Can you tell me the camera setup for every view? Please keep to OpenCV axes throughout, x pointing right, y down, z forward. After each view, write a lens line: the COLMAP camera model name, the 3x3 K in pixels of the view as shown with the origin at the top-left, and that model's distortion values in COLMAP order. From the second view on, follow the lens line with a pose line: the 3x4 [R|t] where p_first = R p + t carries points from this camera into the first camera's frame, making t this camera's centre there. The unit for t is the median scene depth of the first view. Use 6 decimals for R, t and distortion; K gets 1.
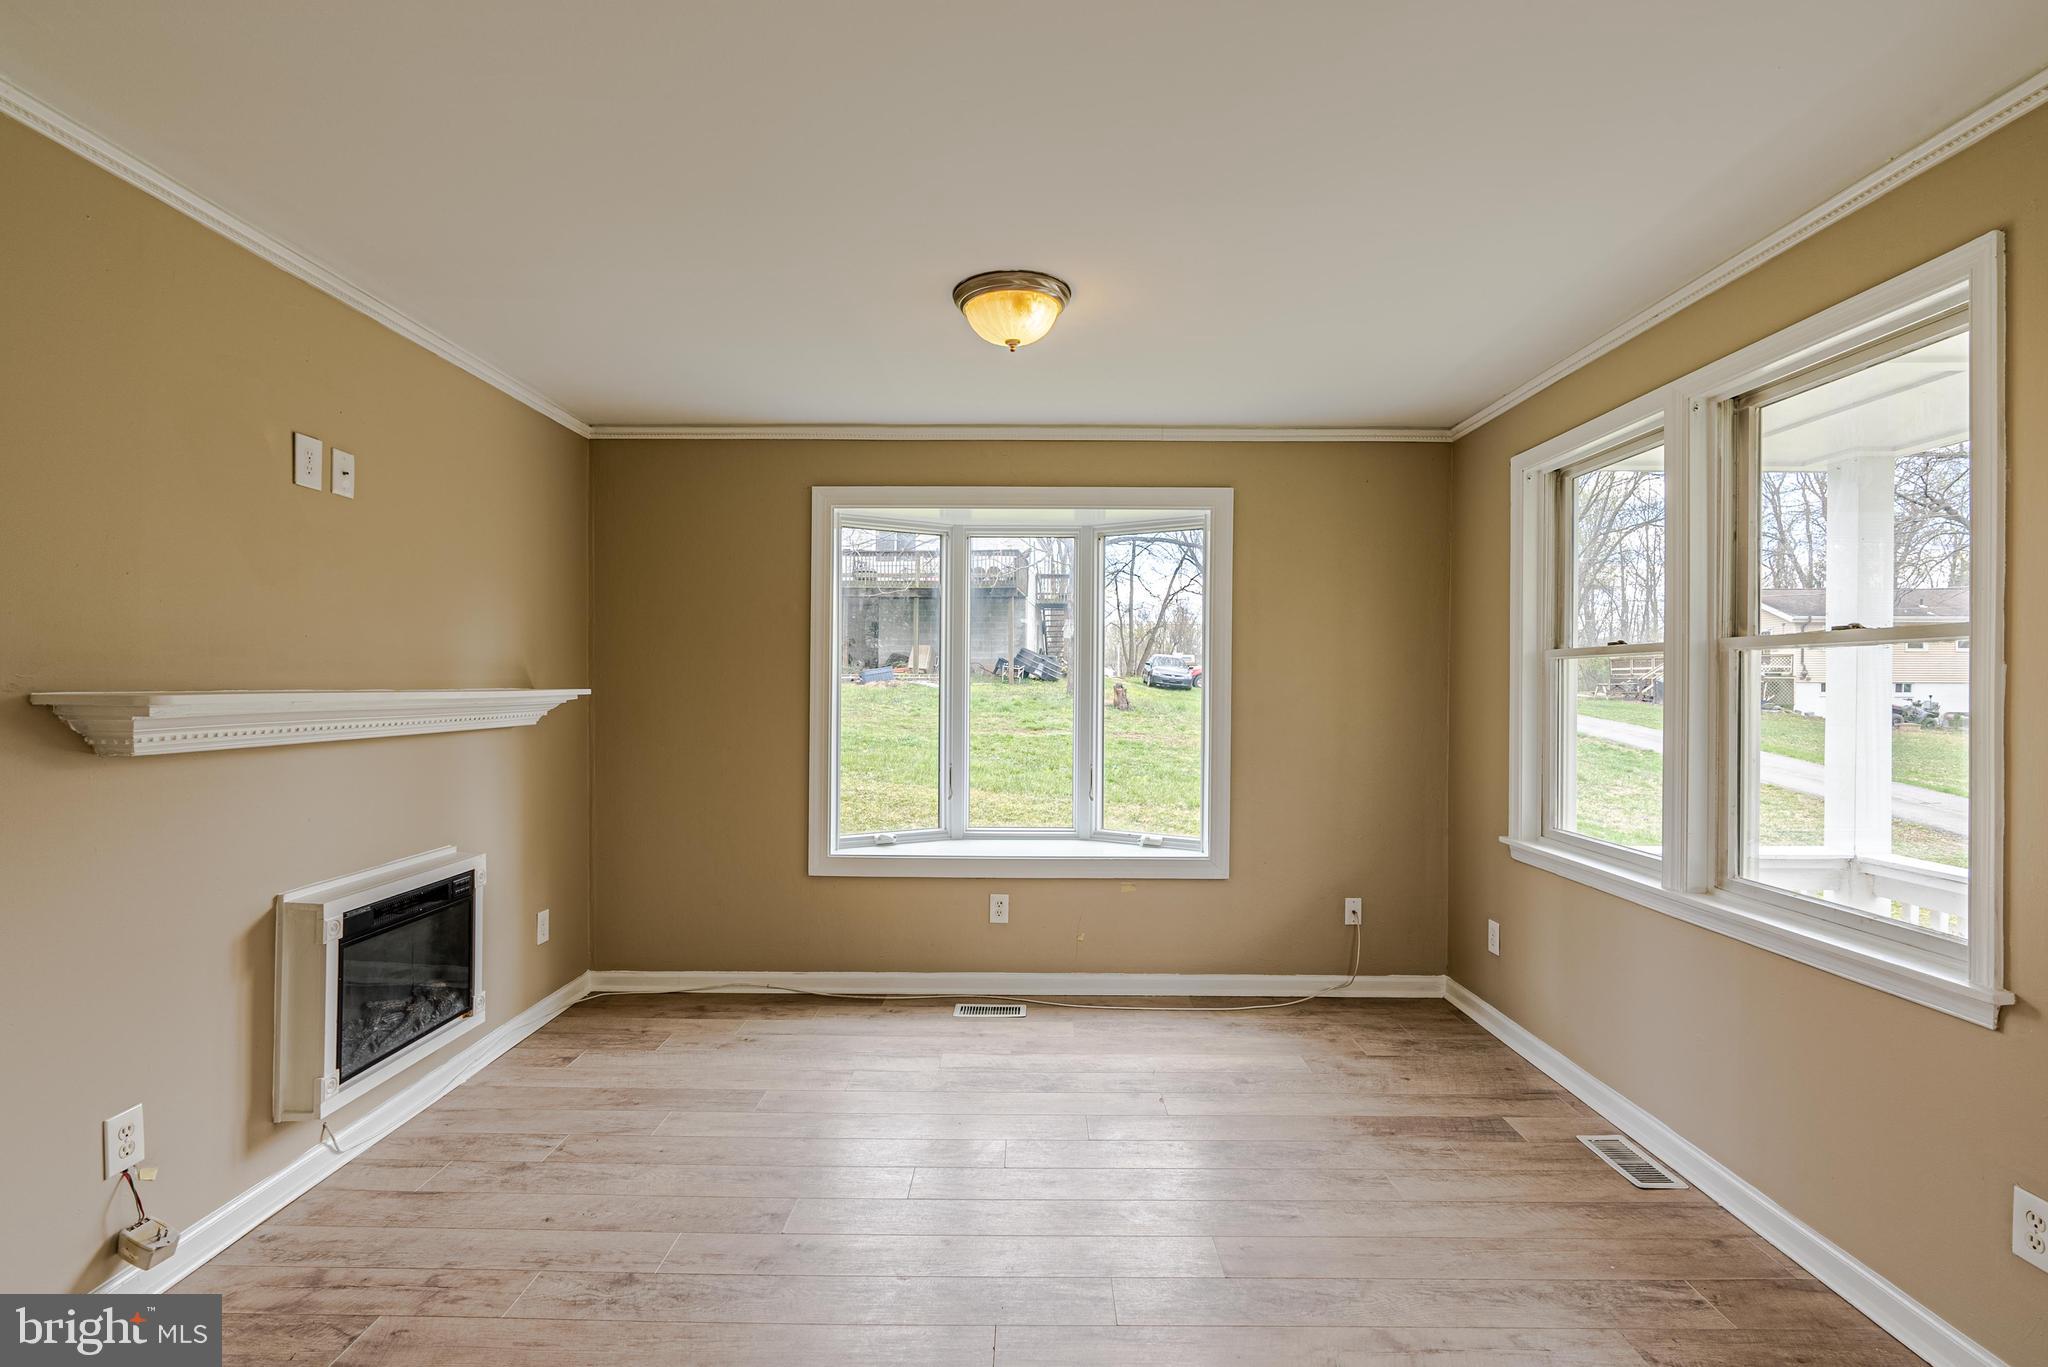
lens RADIAL K [[943.1, 0, 990.7], [0, 943.1, 688.6], [0, 0, 1]] dist [-0.007002, 0.001898]
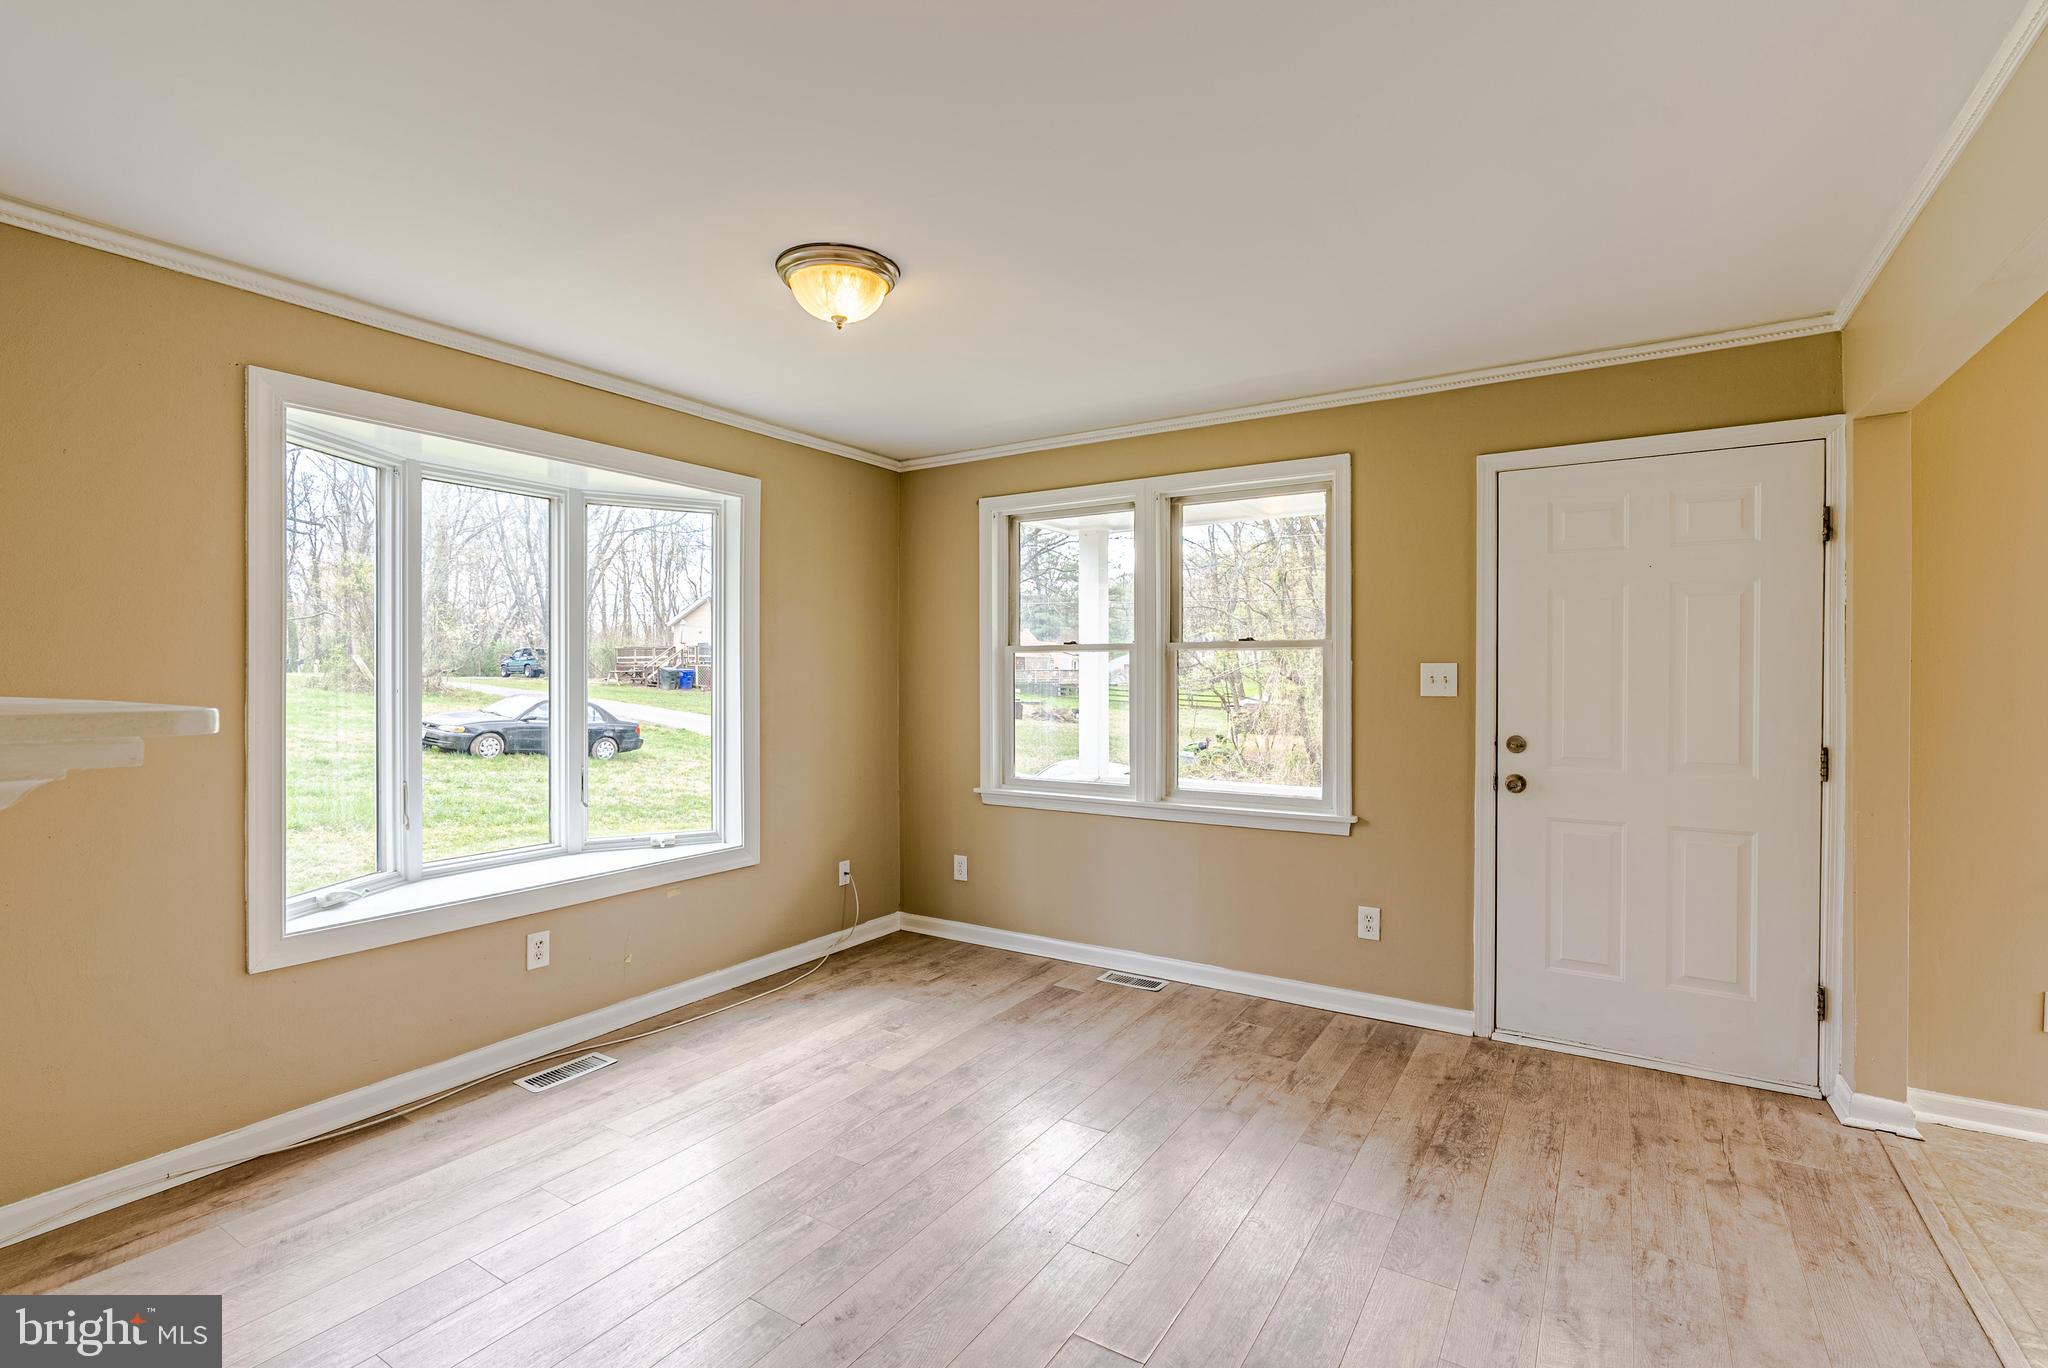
lens RADIAL K [[943.1, 0, 1045.7], [0, 943.1, 680.9], [0, 0, 1]] dist [-0.007002, 0.001898]
pose [[0.515214, -0.011282, 0.856987, -0.556101], [0.007006, 0.999935, 0.008952, -0.002692], [-0.857033, 0.001392, 0.515259, 0.255225]]
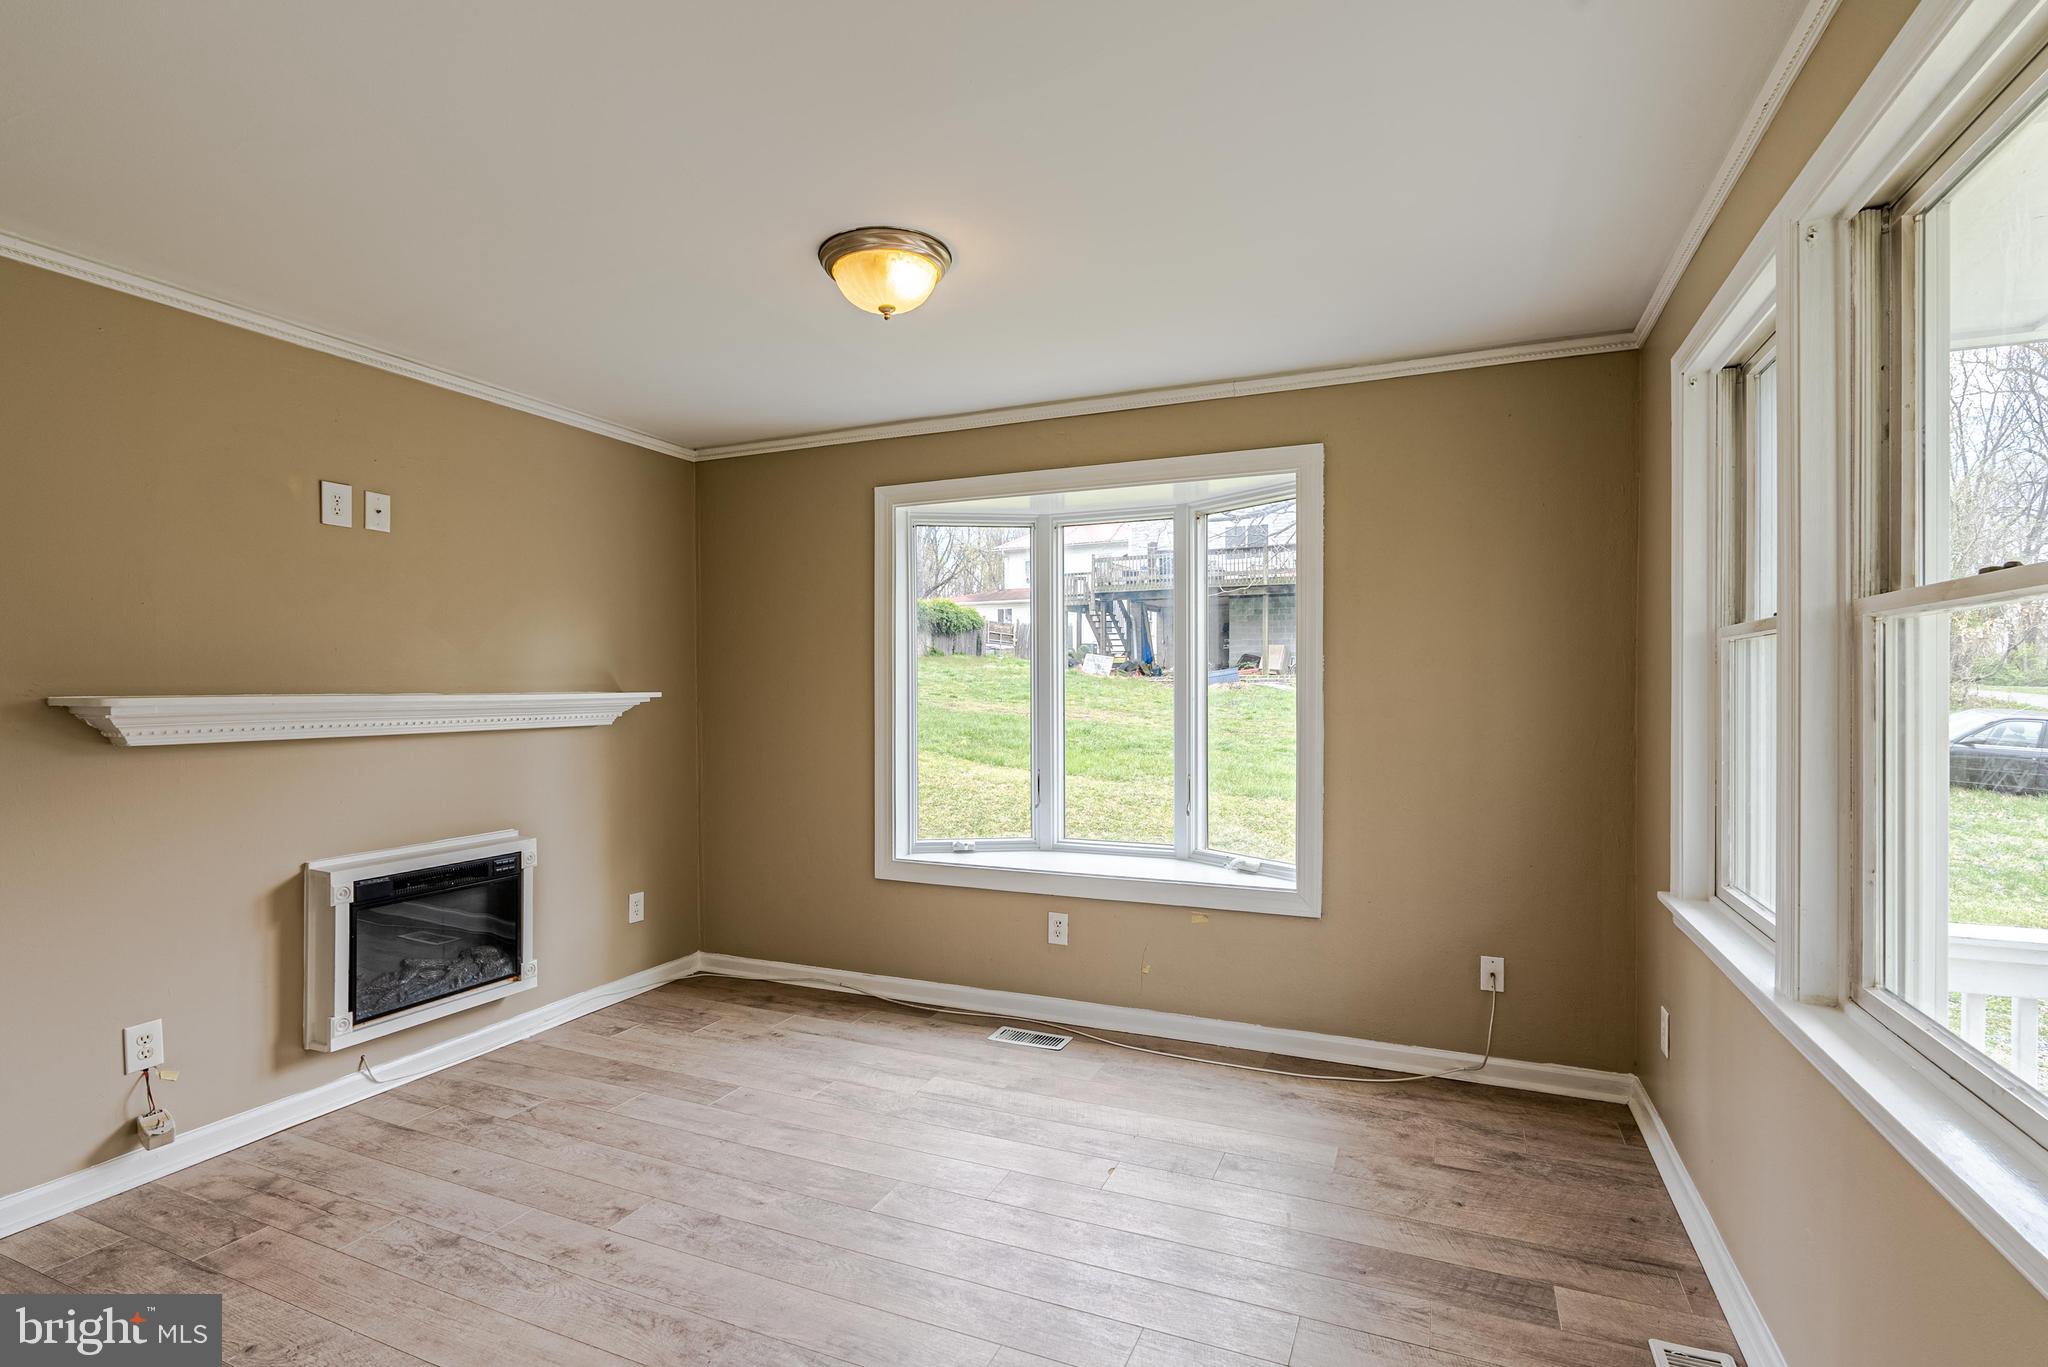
lens RADIAL K [[943.1, 0, 986.9], [0, 943.1, 694.4], [0, 0, 1]] dist [-0.007002, 0.001898]
pose [[0.921579, -0.004911, -0.388161, 0.369102], [0.006215, 0.999978, 0.002104, 0.003408], [0.388142, -0.004351, 0.921589, 0.155381]]
